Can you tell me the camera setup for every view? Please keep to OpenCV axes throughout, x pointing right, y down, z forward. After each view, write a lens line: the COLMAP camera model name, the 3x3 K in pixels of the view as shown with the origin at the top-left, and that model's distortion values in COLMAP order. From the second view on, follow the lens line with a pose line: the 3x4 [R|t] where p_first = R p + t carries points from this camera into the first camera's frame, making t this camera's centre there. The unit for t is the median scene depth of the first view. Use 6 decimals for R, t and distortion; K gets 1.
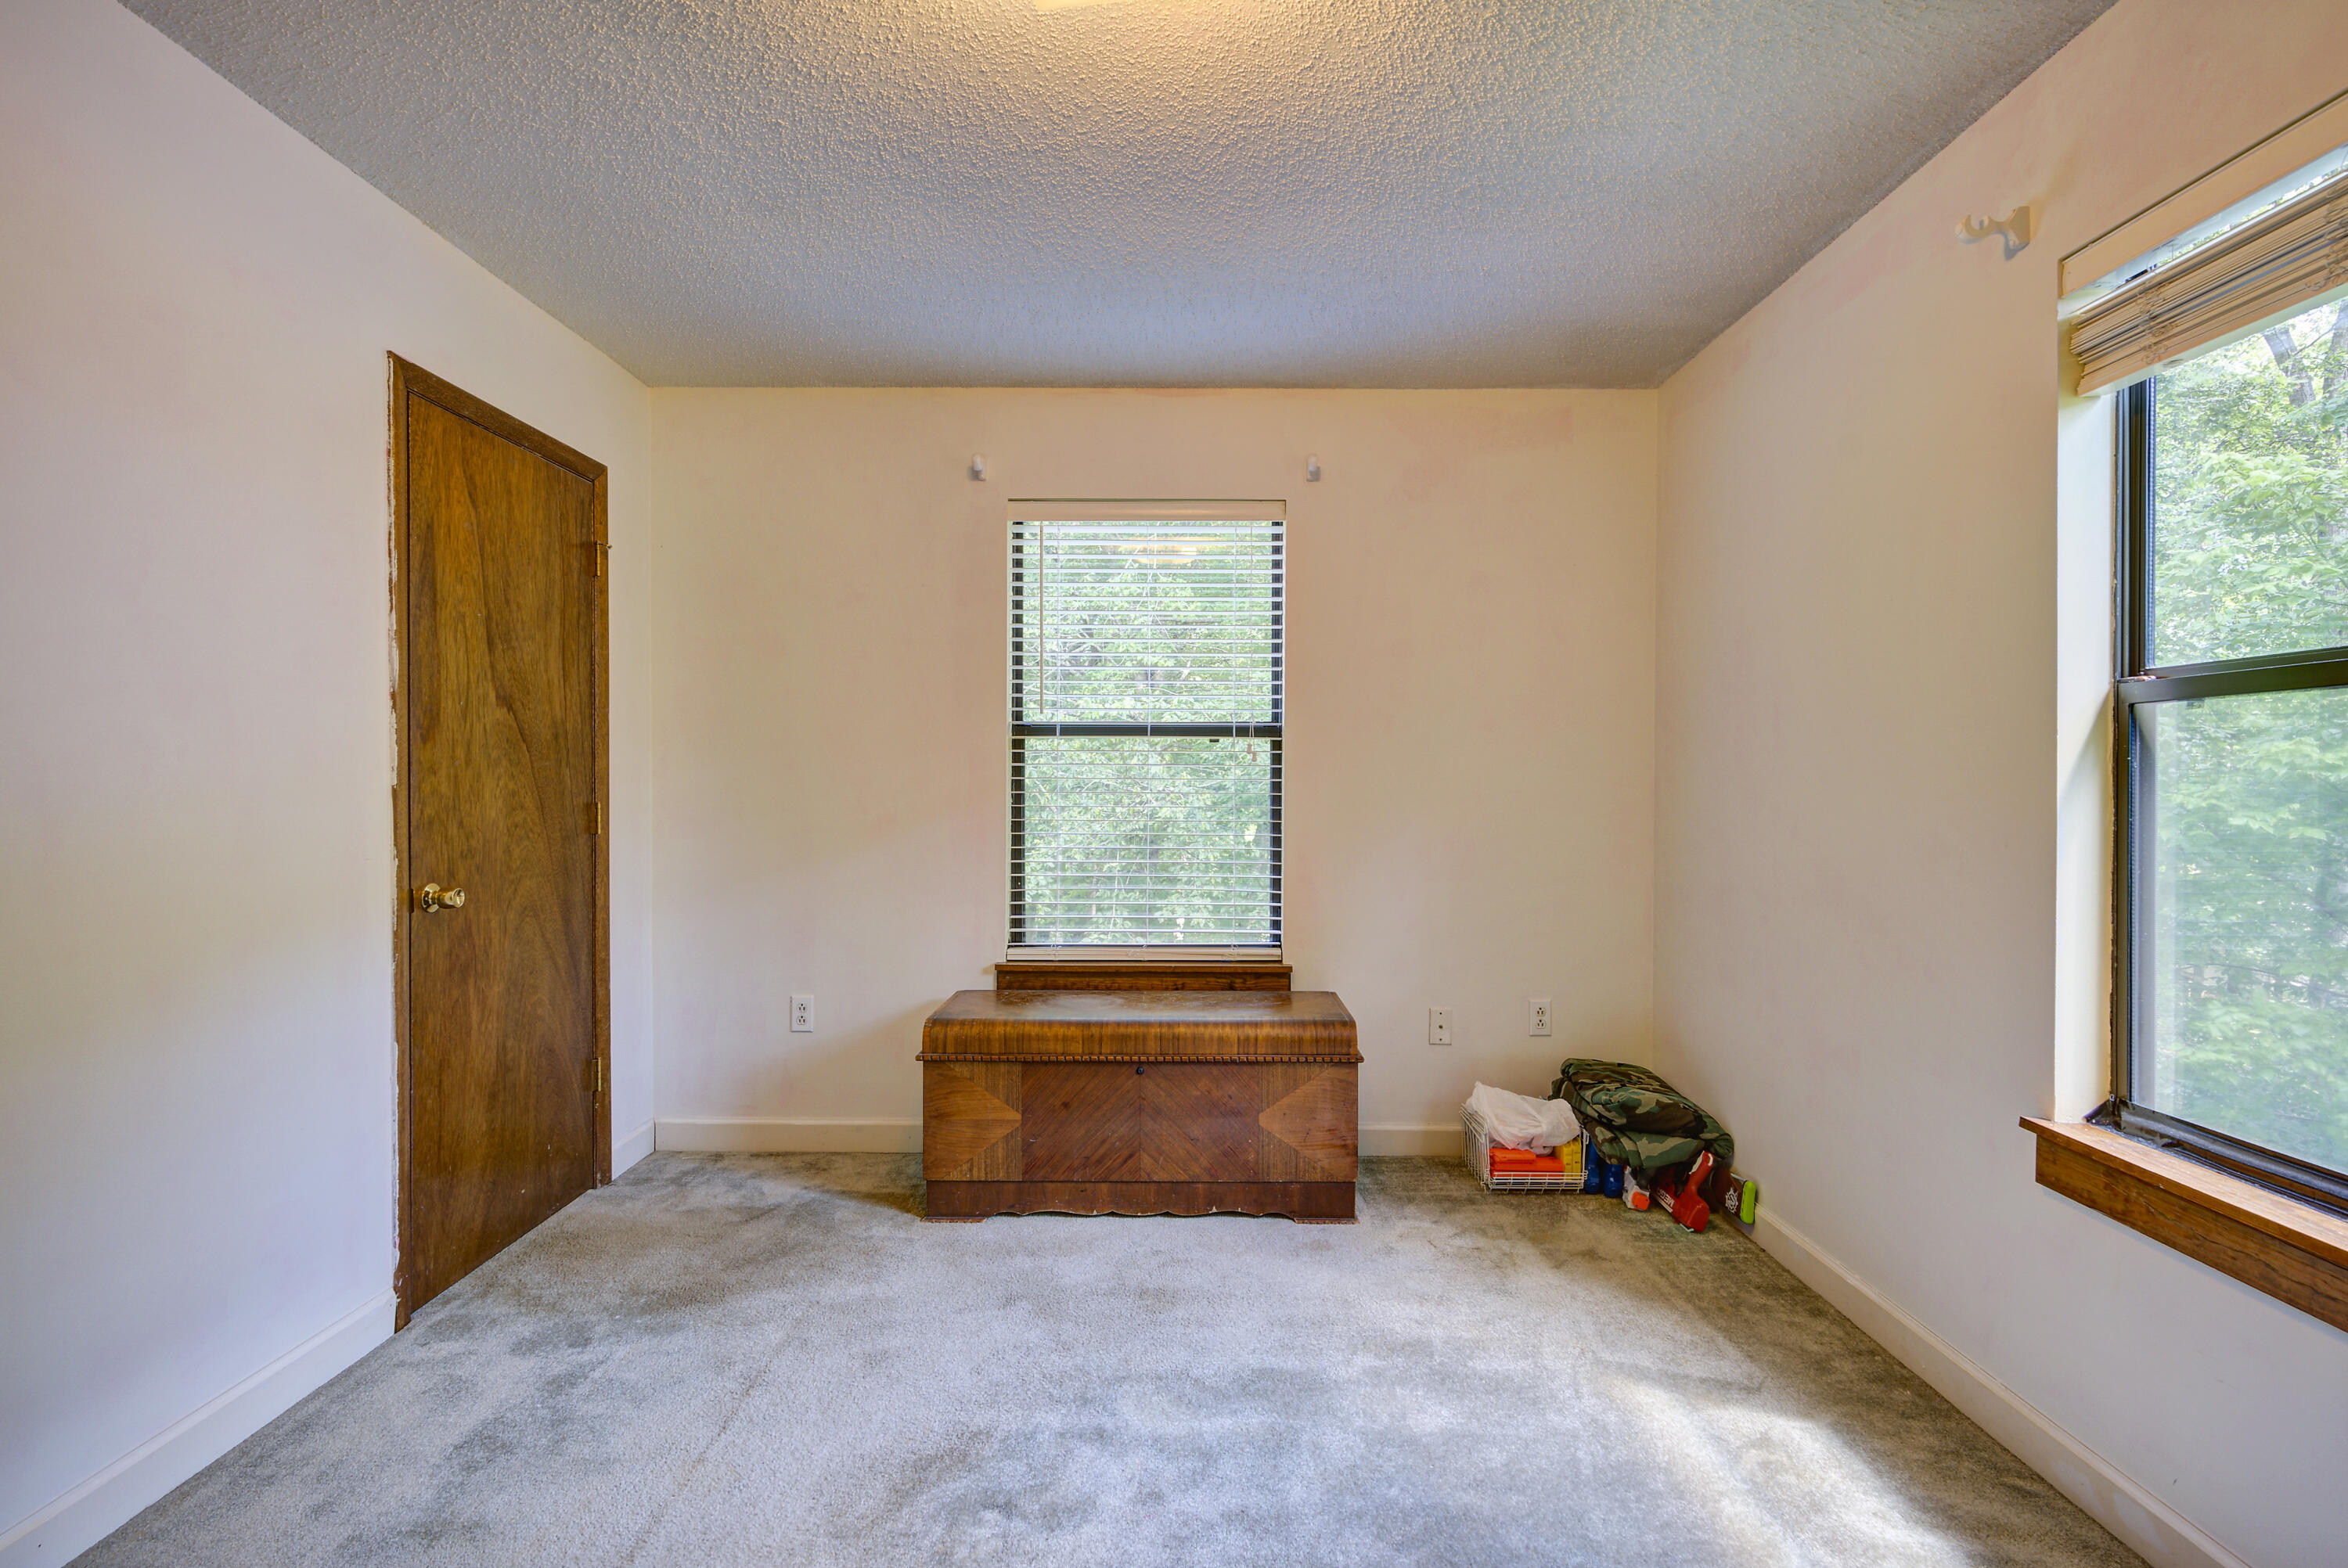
lens RADIAL K [[1120.6, 0, 1177.4], [0, 1120.6, 787.6], [0, 0, 1]] dist [0.000379, 0.001679]
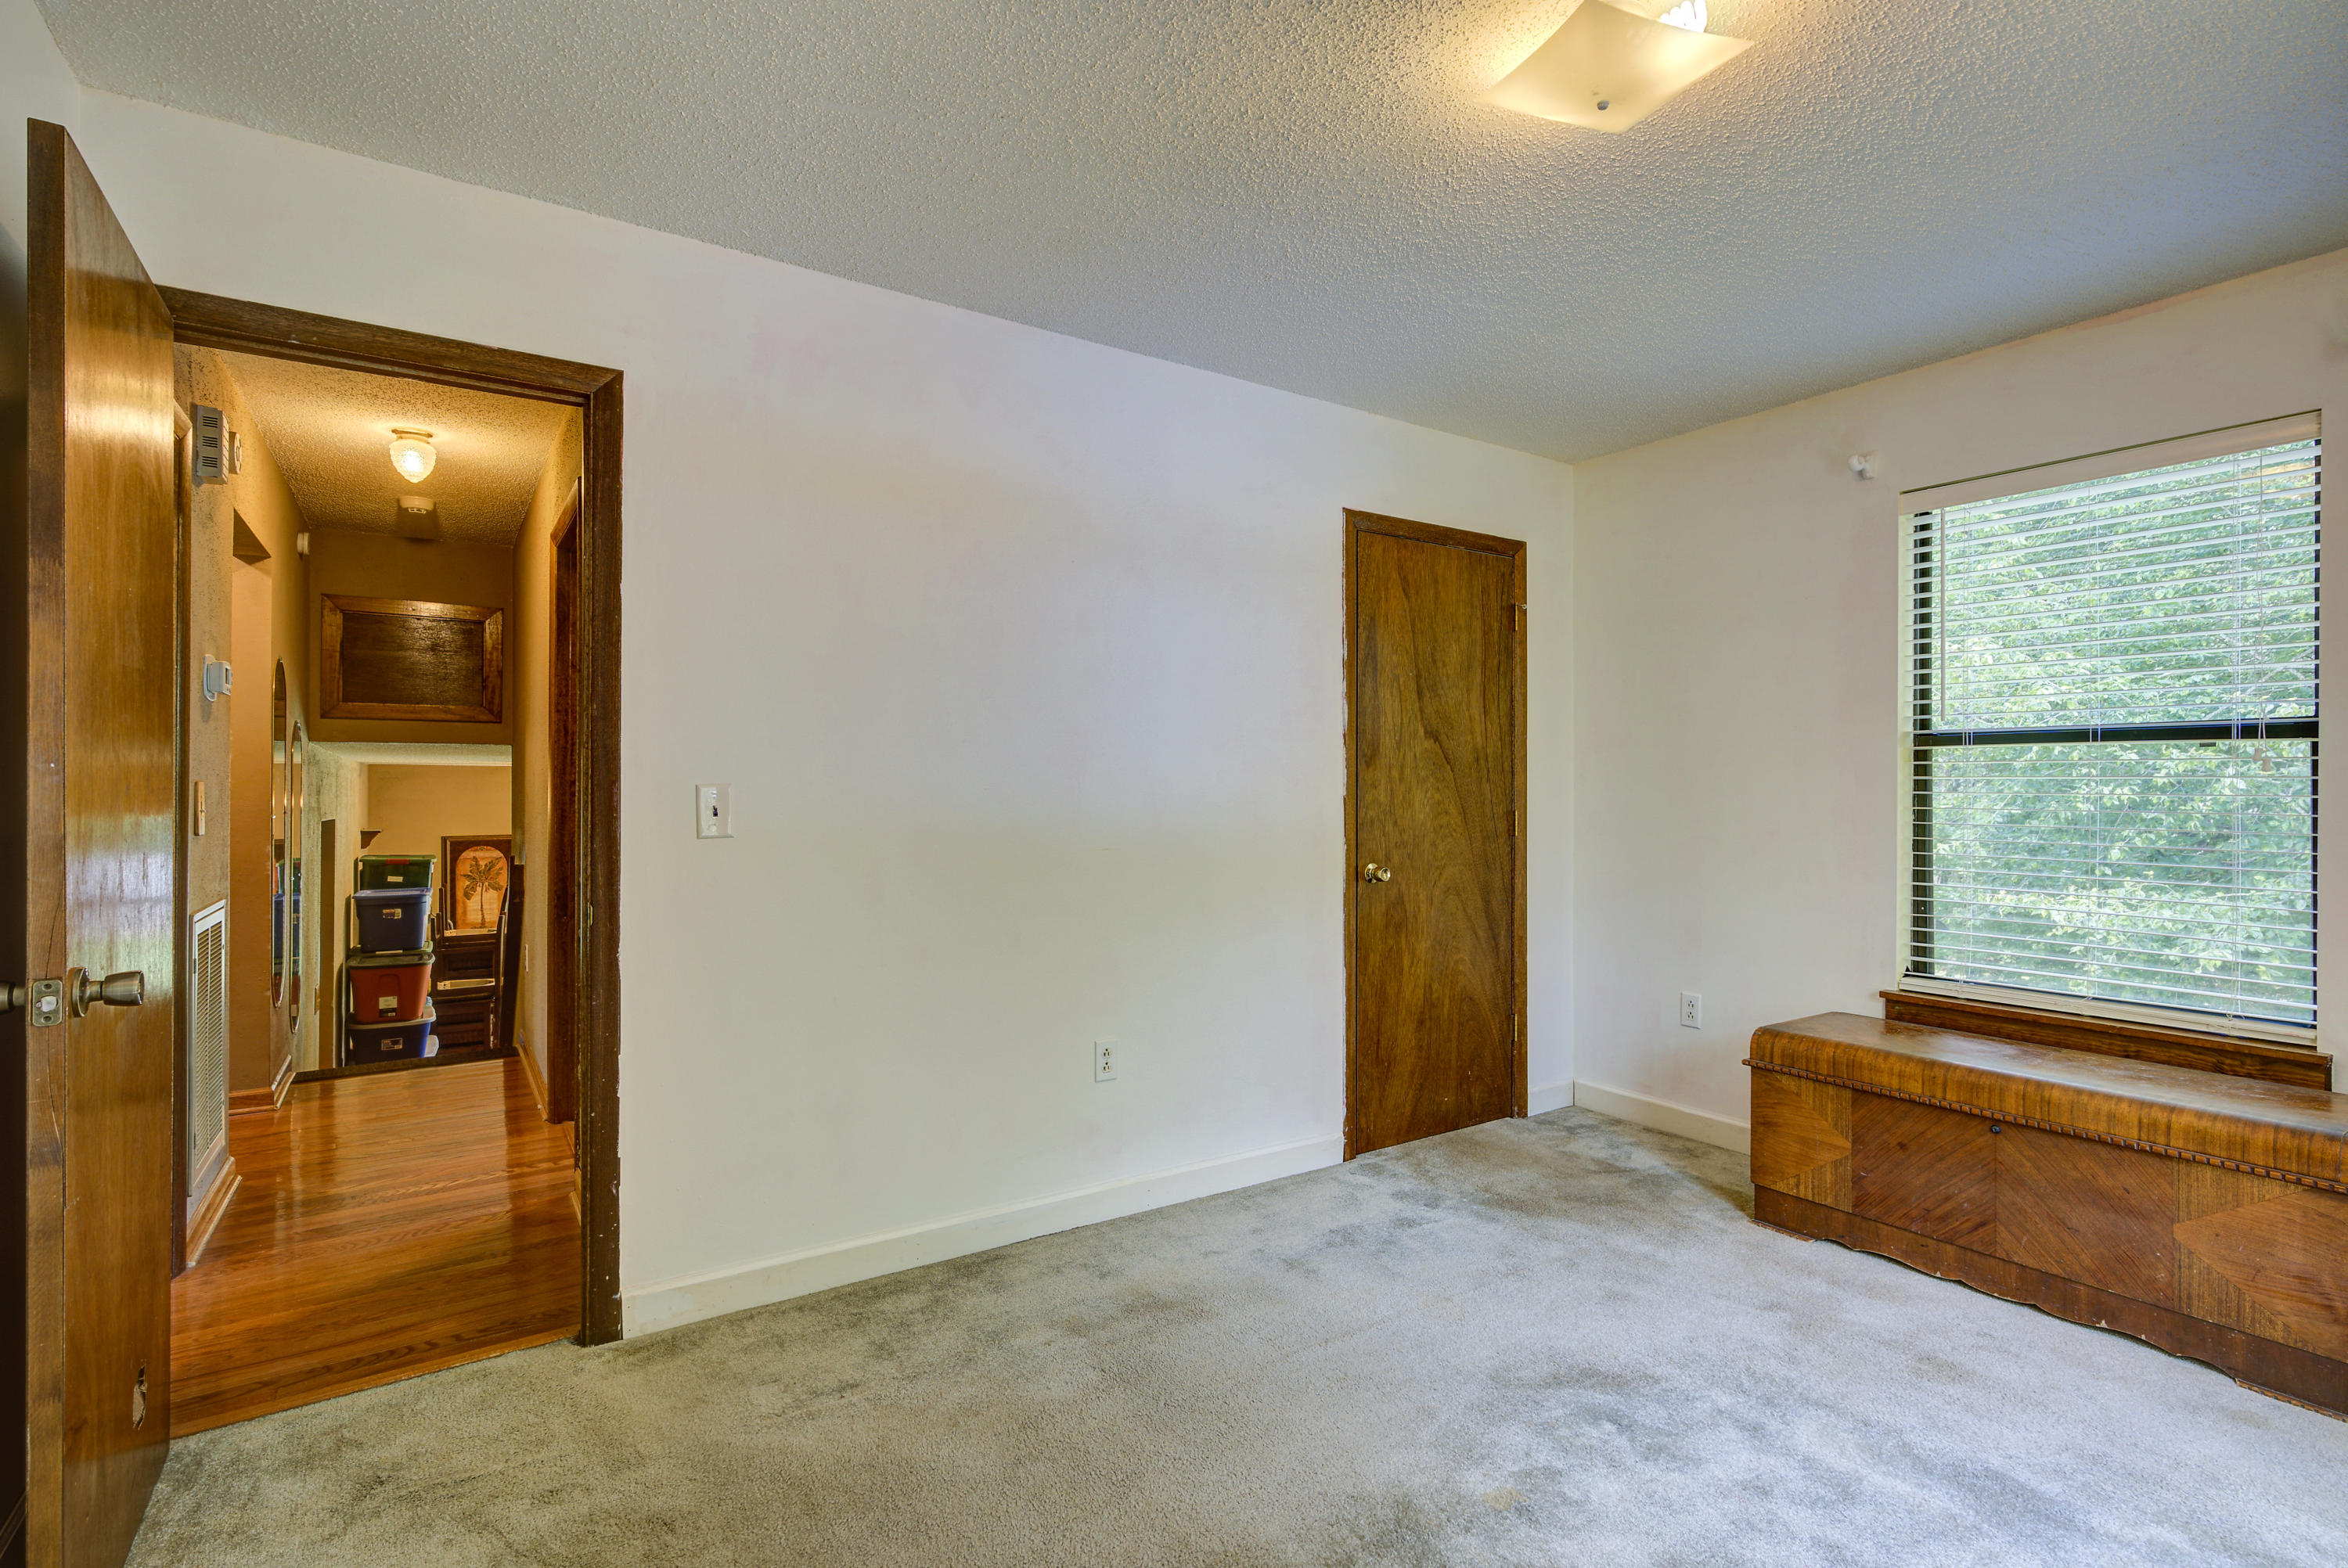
lens RADIAL K [[1120.6, 0, 1178.0], [0, 1120.6, 794.2], [0, 0, 1]] dist [0.000379, 0.001679]
pose [[0.555542, 0.005038, -0.831474, 0.342245], [-0.009933, 0.999951, -0.000577, -0.000824], [0.831429, 0.008580, 0.555564, -0.014405]]
